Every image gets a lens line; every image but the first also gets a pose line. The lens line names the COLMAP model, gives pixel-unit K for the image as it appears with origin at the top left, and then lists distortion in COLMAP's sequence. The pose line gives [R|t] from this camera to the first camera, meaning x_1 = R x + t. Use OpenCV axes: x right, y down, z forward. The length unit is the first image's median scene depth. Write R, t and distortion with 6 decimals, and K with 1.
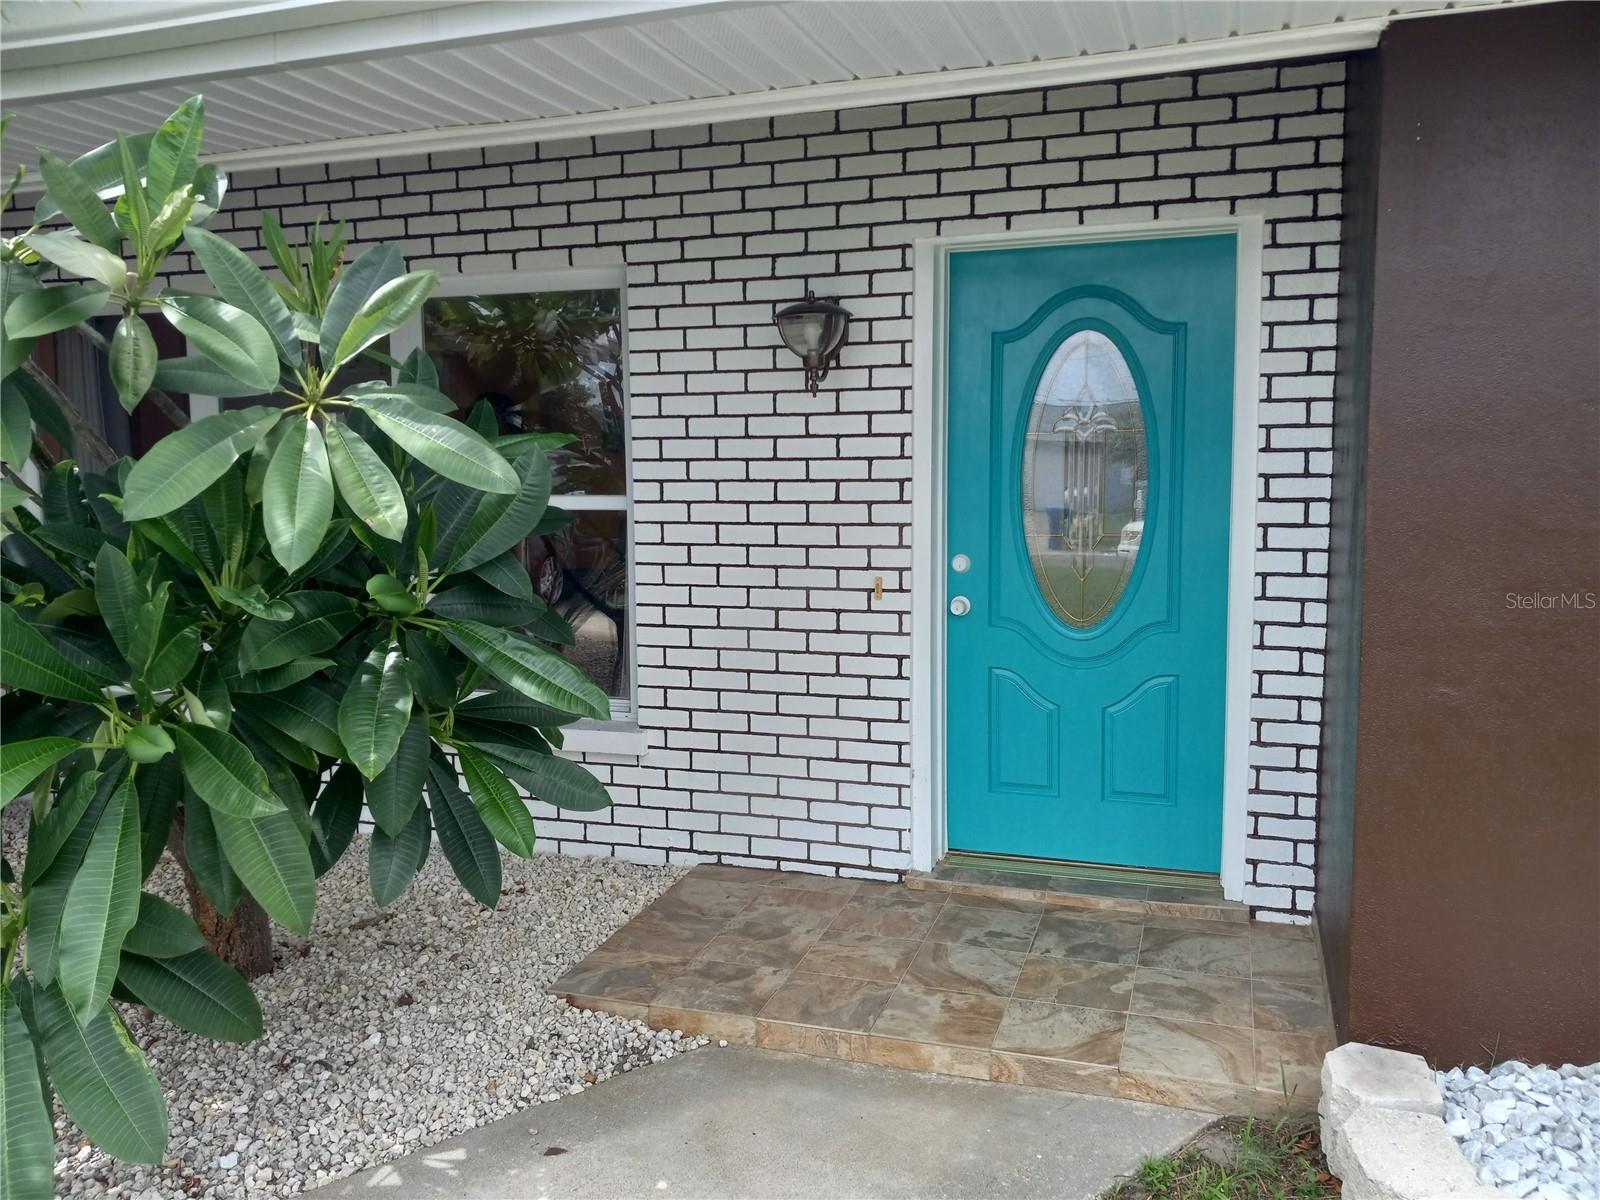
lens RADIAL K [[1242.5, 0, 800.0], [0, 1242.5, 600.0], [0, 0, 1]] dist [0.016987, -0.025159]
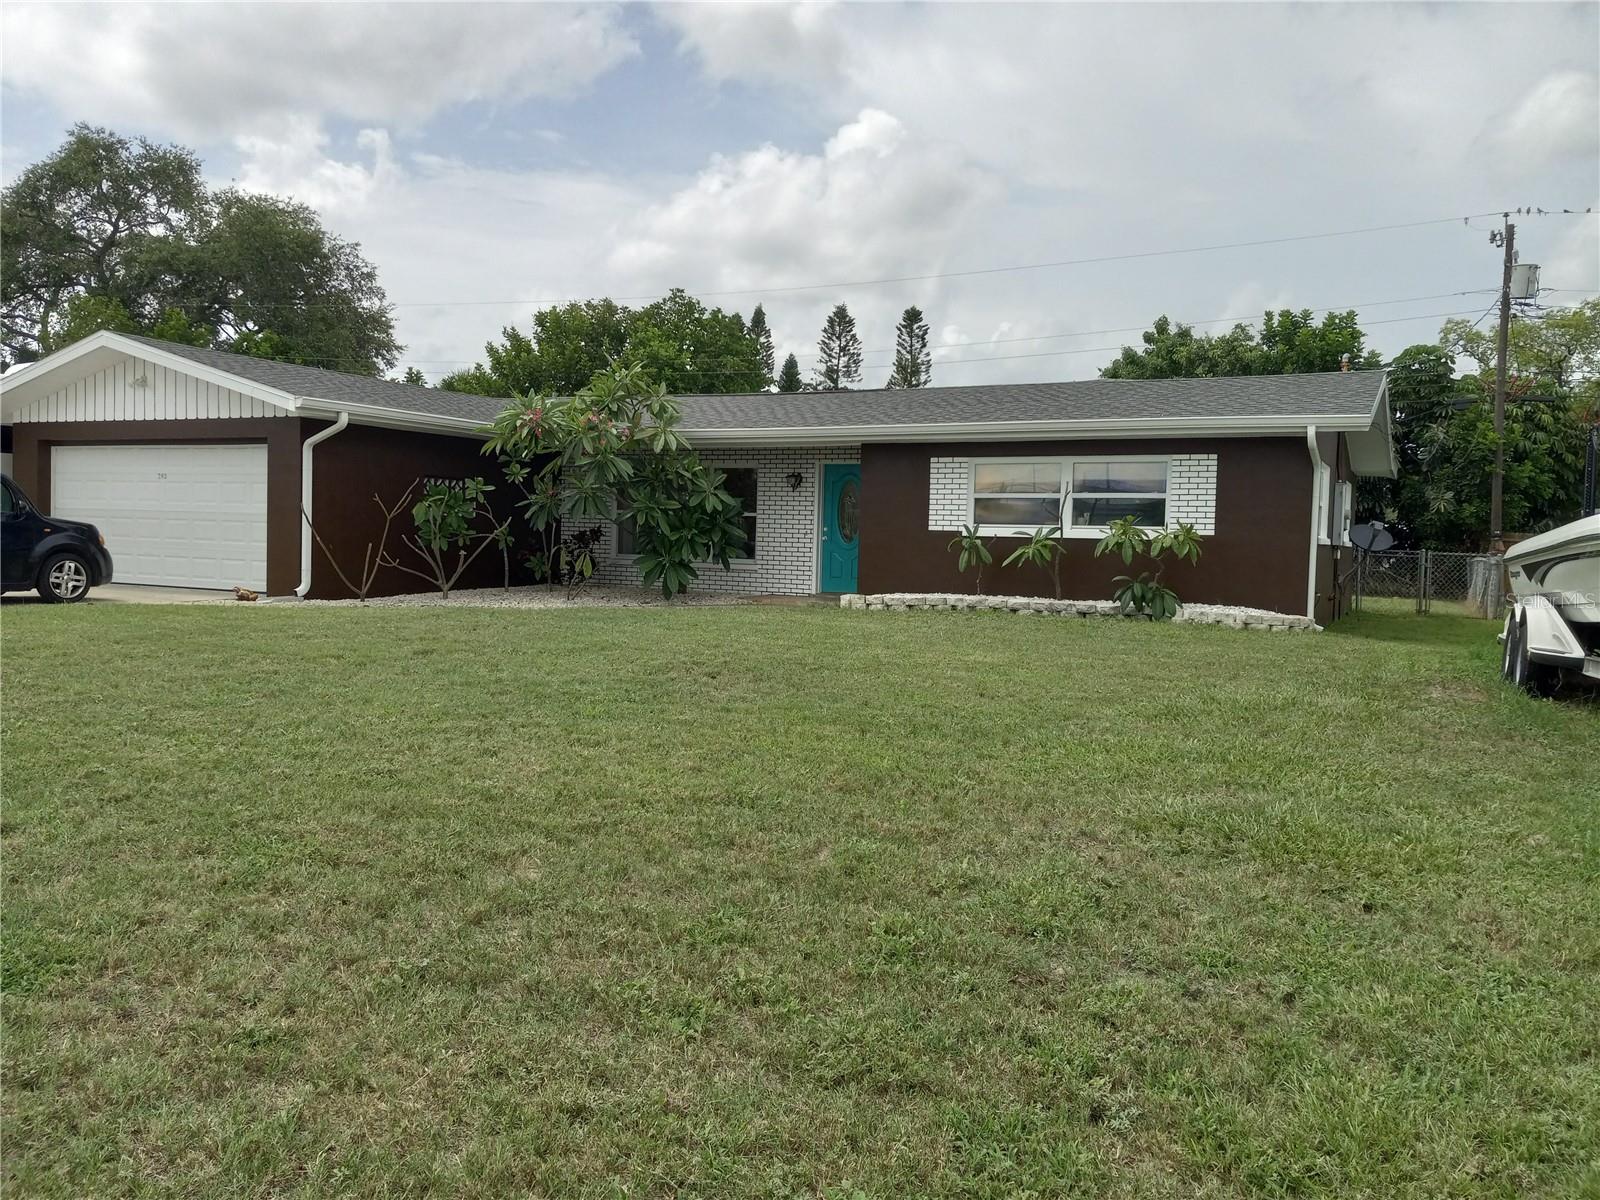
lens RADIAL K [[1242.5, 0, 800.0], [0, 1242.5, 600.0], [0, 0, 1]] dist [0.016987, -0.025159]
pose [[0.988883, 0.043431, -0.142211, 1.085981], [-0.052744, 0.996657, -0.062386, 0.815077], [0.139026, 0.069193, 0.987868, -5.522756]]
